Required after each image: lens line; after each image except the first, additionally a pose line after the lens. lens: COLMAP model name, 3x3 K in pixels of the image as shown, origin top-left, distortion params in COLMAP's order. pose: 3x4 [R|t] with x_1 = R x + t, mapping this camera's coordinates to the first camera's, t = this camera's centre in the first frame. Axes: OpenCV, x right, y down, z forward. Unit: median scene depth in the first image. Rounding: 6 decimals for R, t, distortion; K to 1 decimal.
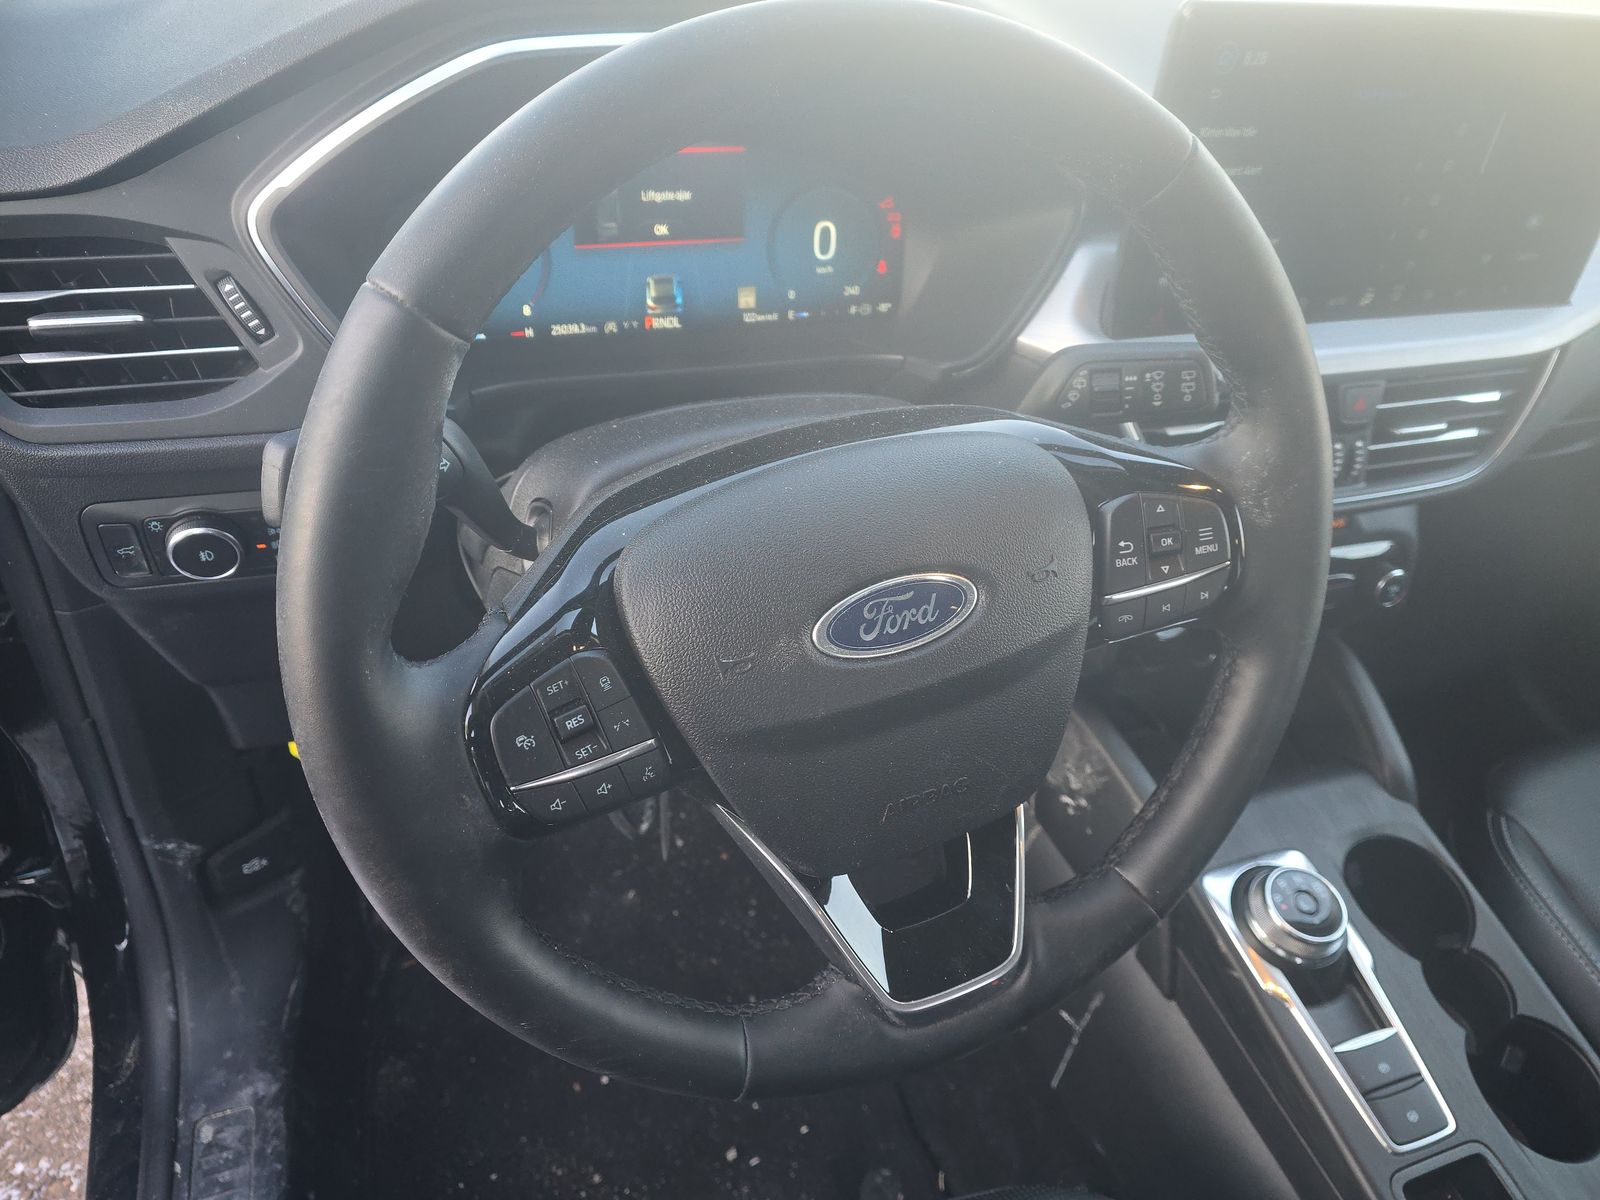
lens RADIAL K [[1090.6, 0, 798.8], [0, 1090.6, 592.9], [0, 0, 1]] dist [0.011520, -0.010968]
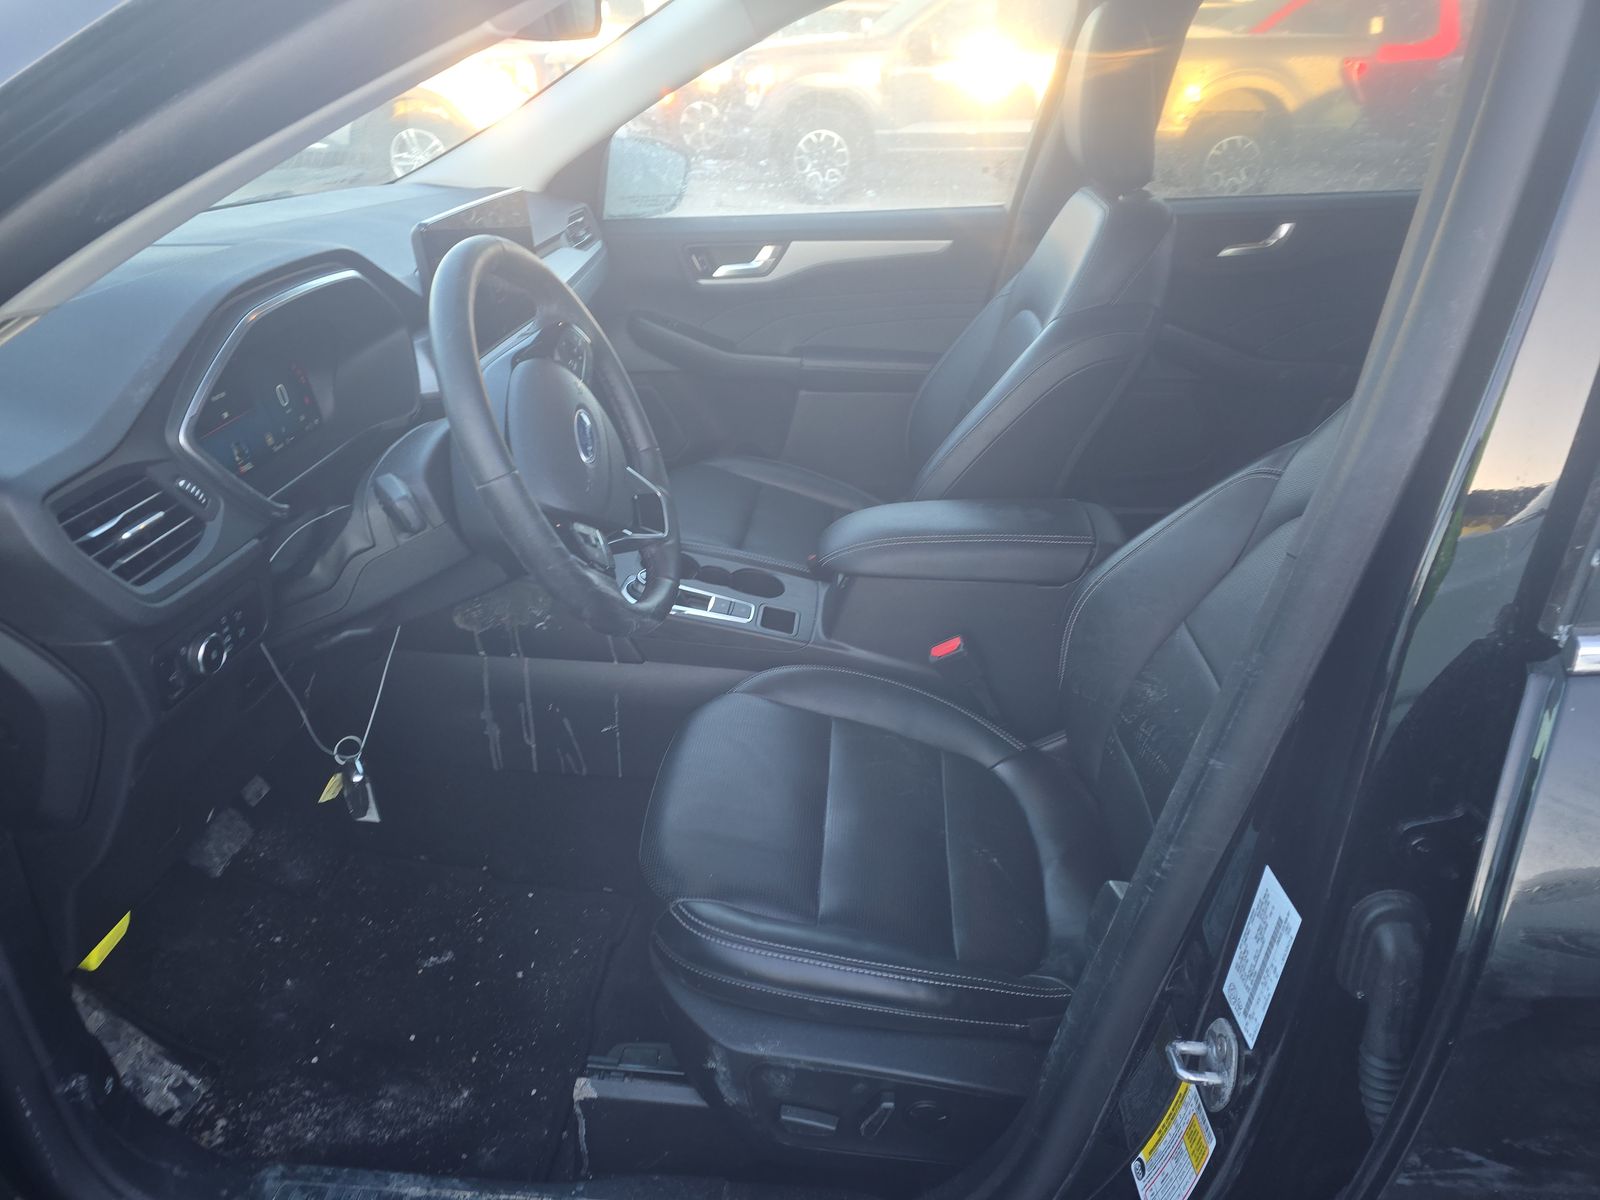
lens RADIAL K [[1090.6, 0, 788.4], [0, 1090.6, 599.2], [0, 0, 1]] dist [0.011520, -0.010968]
pose [[0.409935, -0.482551, 0.774014, -1.251003], [0.586140, 0.789549, 0.181804, 0.092415], [-0.698852, 0.379153, 0.606506, -0.521632]]
